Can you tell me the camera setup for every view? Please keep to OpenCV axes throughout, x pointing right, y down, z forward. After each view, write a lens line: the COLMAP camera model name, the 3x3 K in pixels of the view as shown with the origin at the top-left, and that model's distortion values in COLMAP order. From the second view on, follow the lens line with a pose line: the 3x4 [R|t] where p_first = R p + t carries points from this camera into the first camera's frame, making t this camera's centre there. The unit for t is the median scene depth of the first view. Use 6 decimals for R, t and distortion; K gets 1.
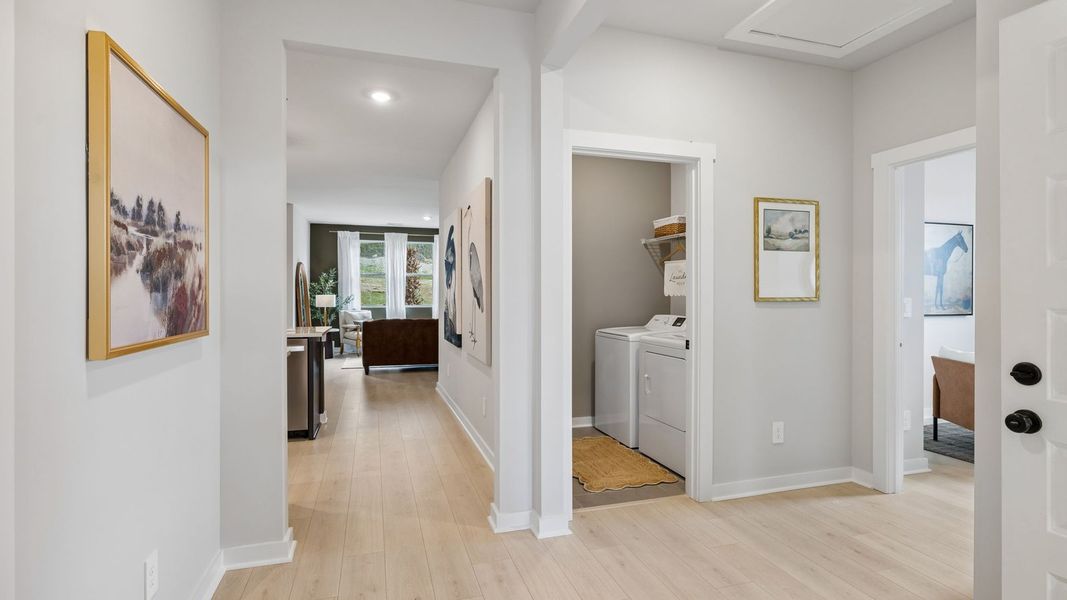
lens RADIAL K [[508.5, 0, 533.5], [0, 508.5, 300.0], [0, 0, 1]] dist [-0.001165, -0.000041]
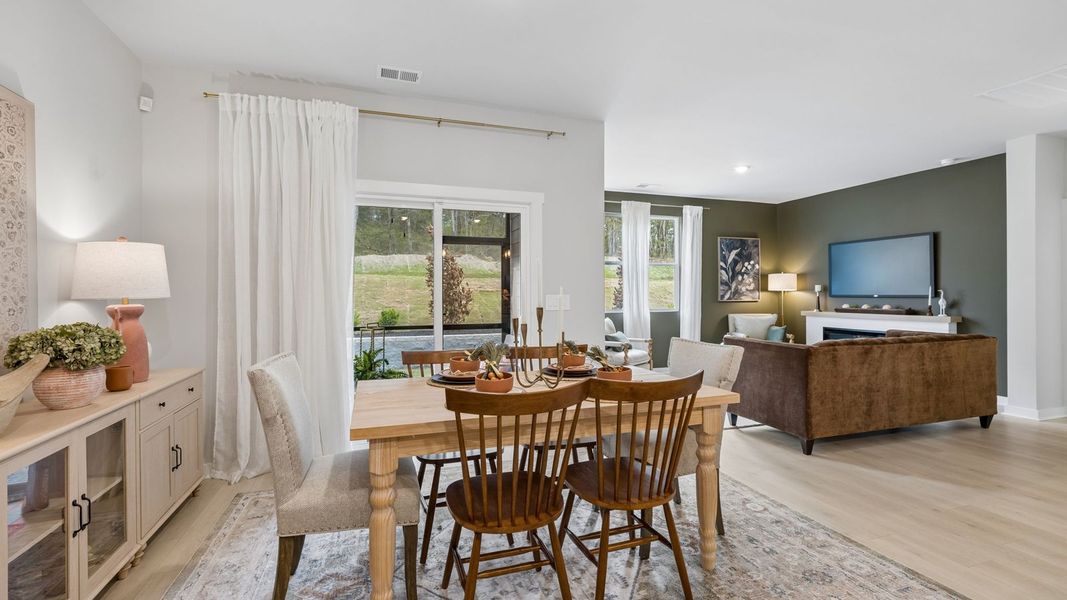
lens RADIAL K [[465.8, 0, 532.2], [0, 465.8, 295.6], [0, 0, 1]] dist [0.007795, 0.000017]
pose [[0.999655, -0.006166, 0.025550, -0.427434], [0.006362, 0.999951, -0.007599, -0.003473], [-0.025502, 0.007759, 0.999645, 0.389207]]
